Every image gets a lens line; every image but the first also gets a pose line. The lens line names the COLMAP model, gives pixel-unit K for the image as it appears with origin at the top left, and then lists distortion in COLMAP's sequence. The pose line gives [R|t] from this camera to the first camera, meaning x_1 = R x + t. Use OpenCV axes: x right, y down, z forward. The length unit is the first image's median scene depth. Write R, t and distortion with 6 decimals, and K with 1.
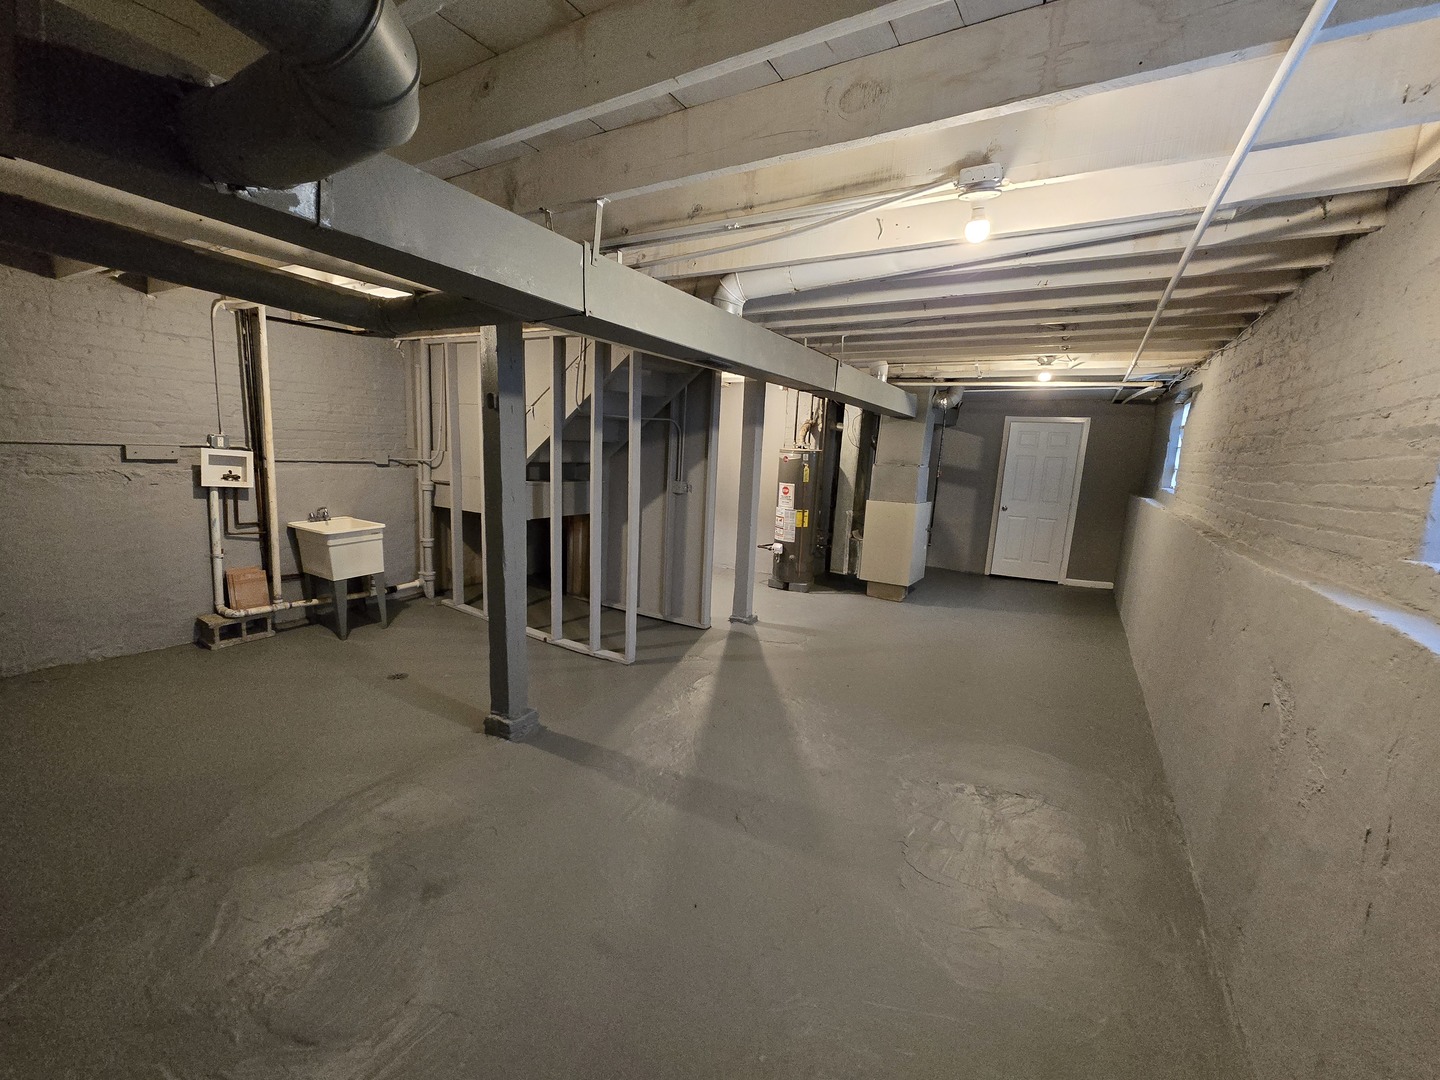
lens RADIAL K [[586.4, 0, 717.3], [0, 586.4, 545.8], [0, 0, 1]] dist [-0.008741, 0.003290]
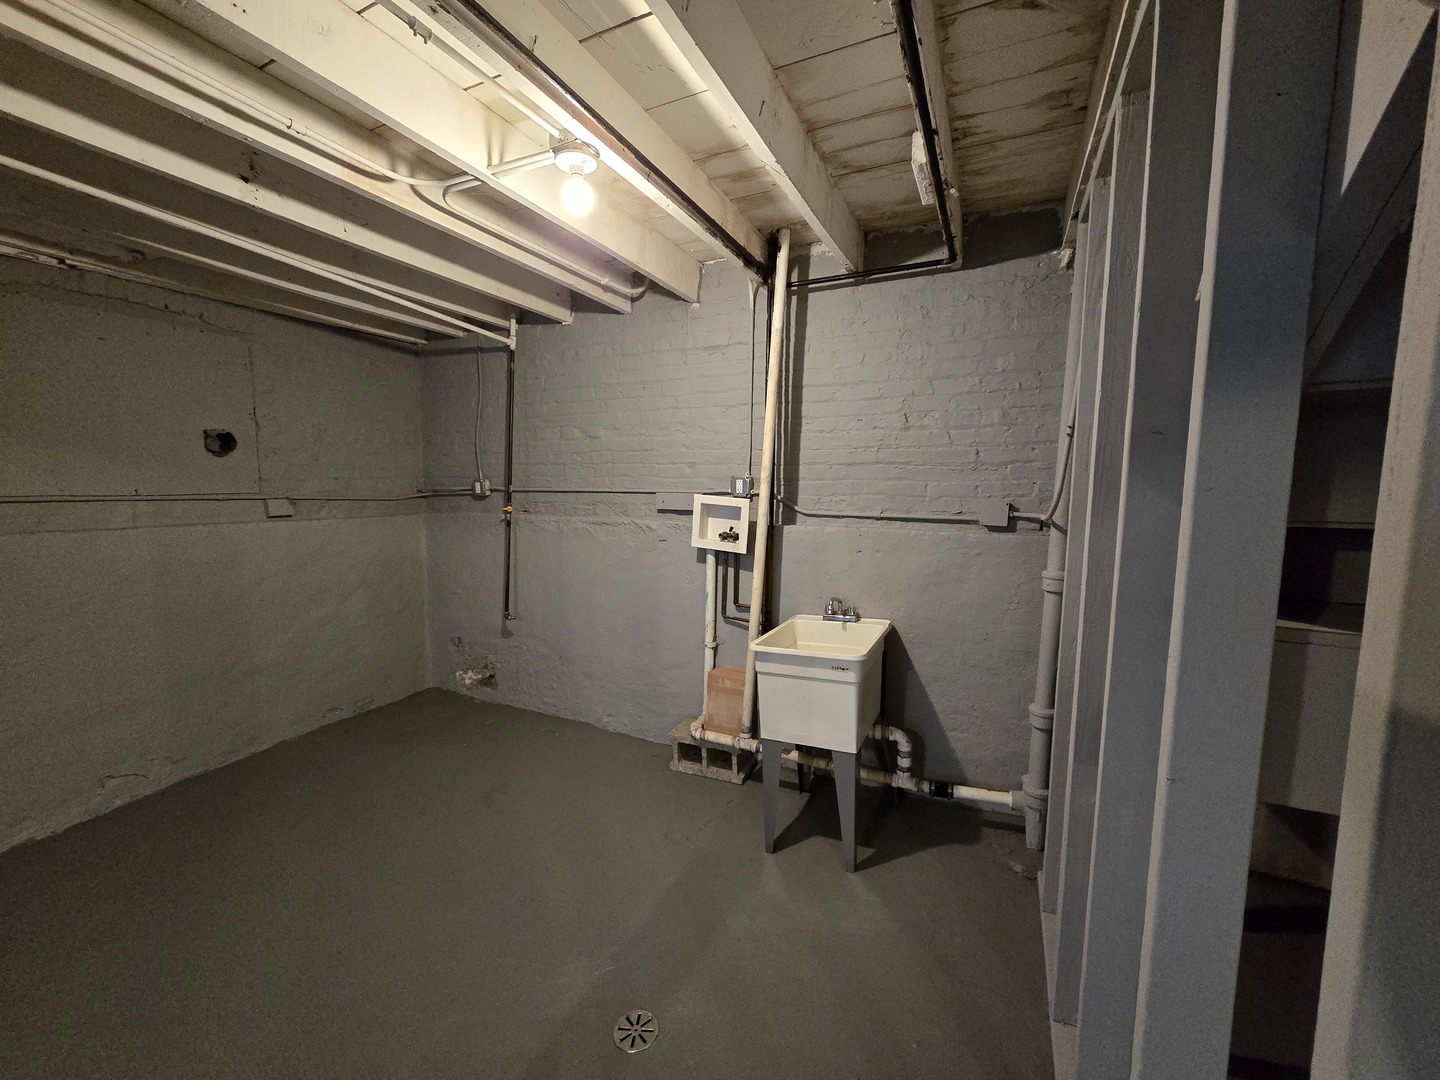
lens RADIAL K [[586.4, 0, 722.3], [0, 586.4, 554.8], [0, 0, 1]] dist [-0.008741, 0.003290]
pose [[0.093608, 0.069578, -0.993175, -0.144933], [-0.165849, 0.984707, 0.053353, -0.129904], [0.981698, 0.159722, 0.103716, 0.913501]]
